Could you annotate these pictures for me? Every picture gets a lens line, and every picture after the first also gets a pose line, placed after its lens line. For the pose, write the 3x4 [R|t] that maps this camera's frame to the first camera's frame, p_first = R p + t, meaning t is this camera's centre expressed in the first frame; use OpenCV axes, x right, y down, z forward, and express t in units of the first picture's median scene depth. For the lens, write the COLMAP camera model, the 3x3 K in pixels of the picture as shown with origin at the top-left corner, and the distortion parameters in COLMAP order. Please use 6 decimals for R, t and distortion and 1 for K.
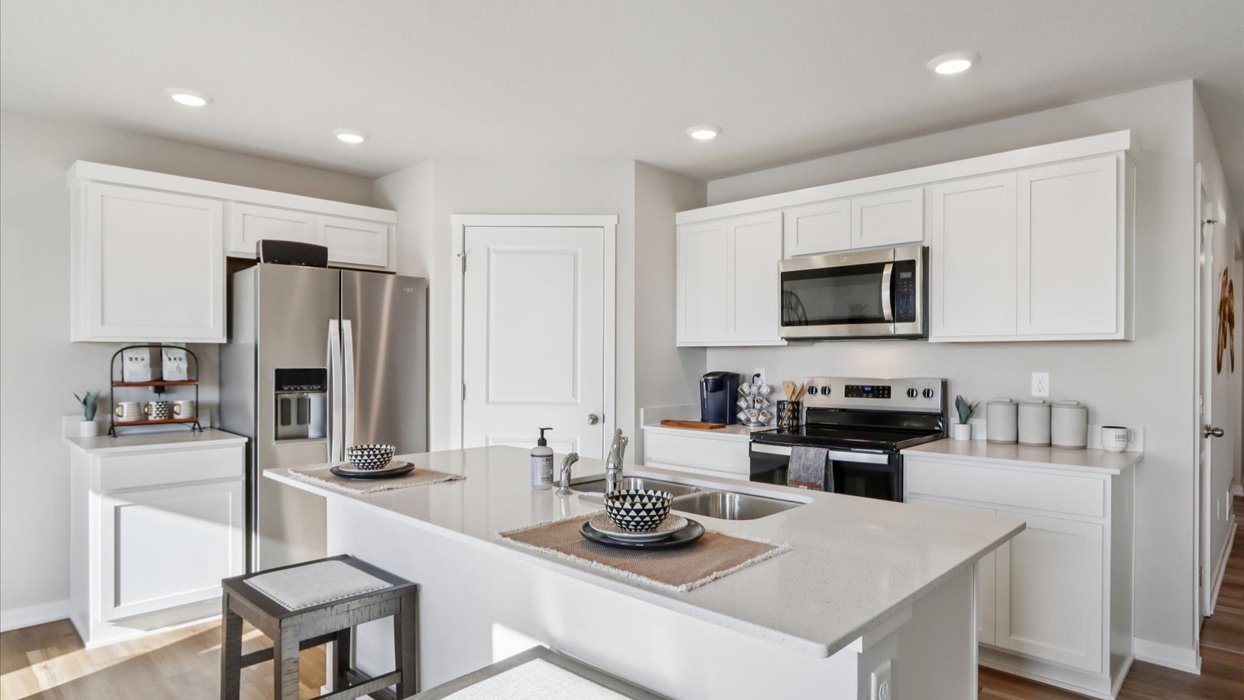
lens RADIAL K [[697.2, 0, 641.2], [0, 697.2, 356.2], [0, 0, 1]] dist [-0.003851, -0.000222]
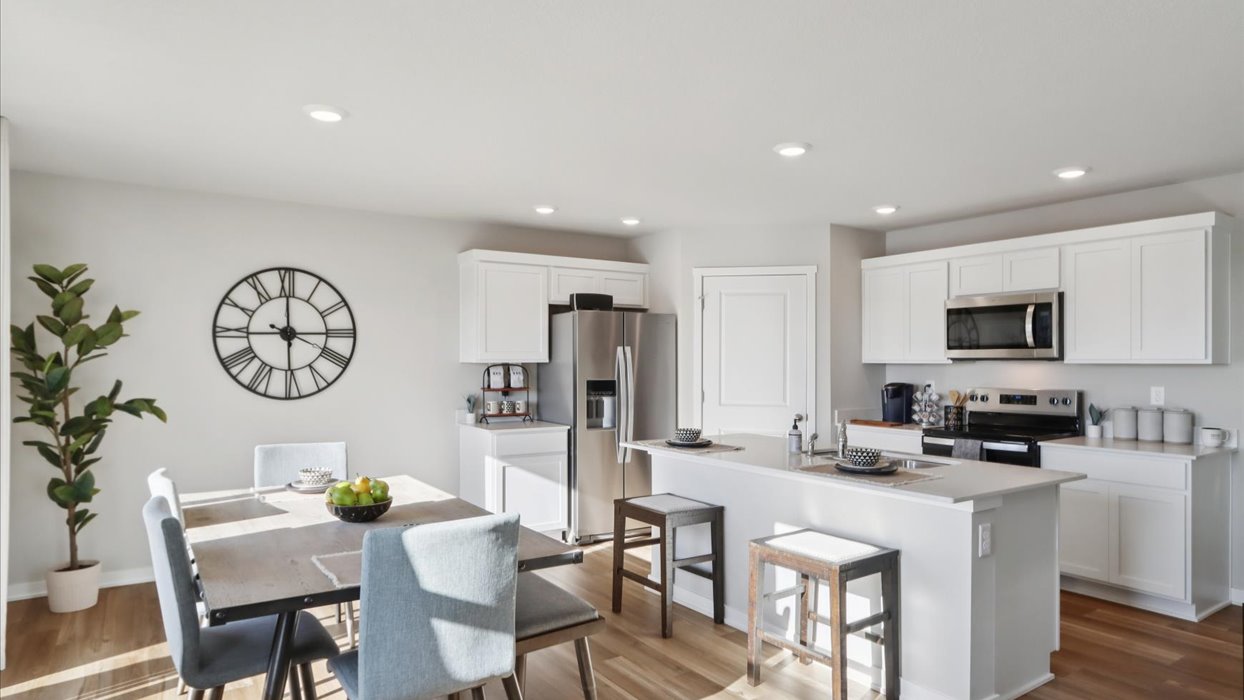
lens RADIAL K [[731.3, 0, 636.8], [0, 731.3, 356.1], [0, 0, 1]] dist [0.000718, 0.000828]
pose [[0.976386, -0.002412, -0.216018, -0.075986], [0.001845, 0.999994, -0.002825, -0.028080], [0.216024, 0.002359, 0.976385, -0.492235]]
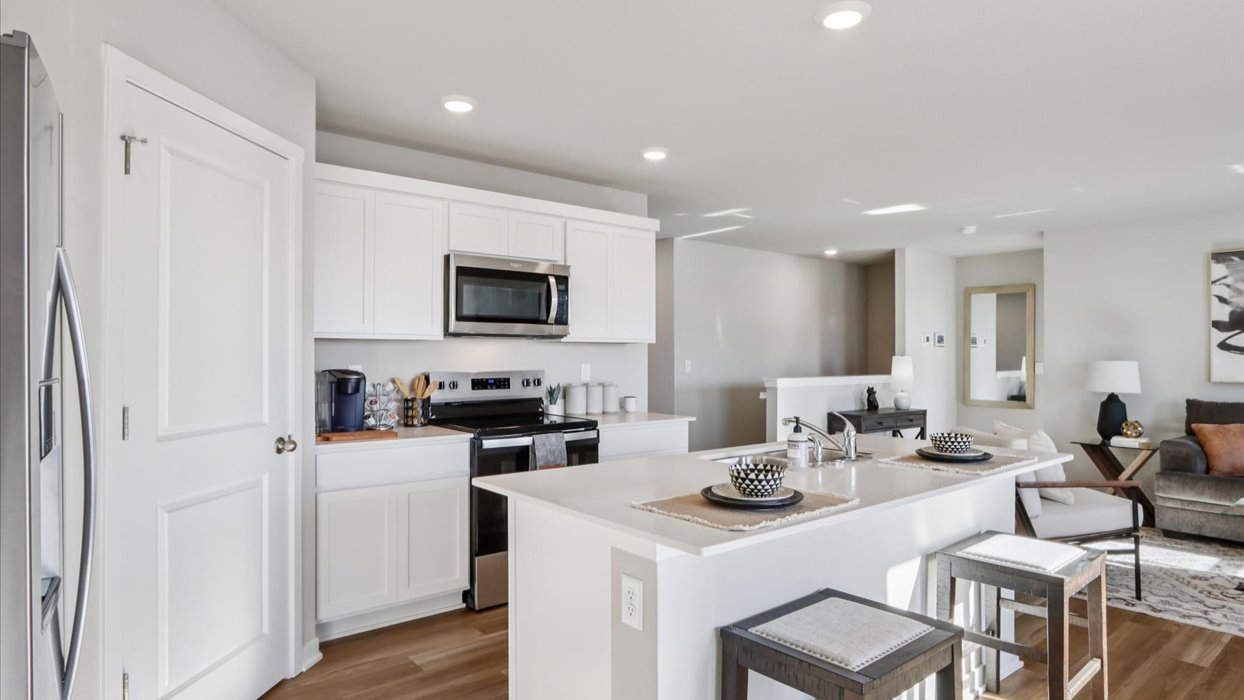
lens RADIAL K [[697.2, 0, 641.2], [0, 697.2, 356.2], [0, 0, 1]] dist [-0.003851, -0.000222]
pose [[0.121249, -0.004744, 0.992611, -0.752741], [-0.011377, 0.999916, 0.006169, -0.002844], [-0.992557, -0.012041, 0.121185, 0.628445]]
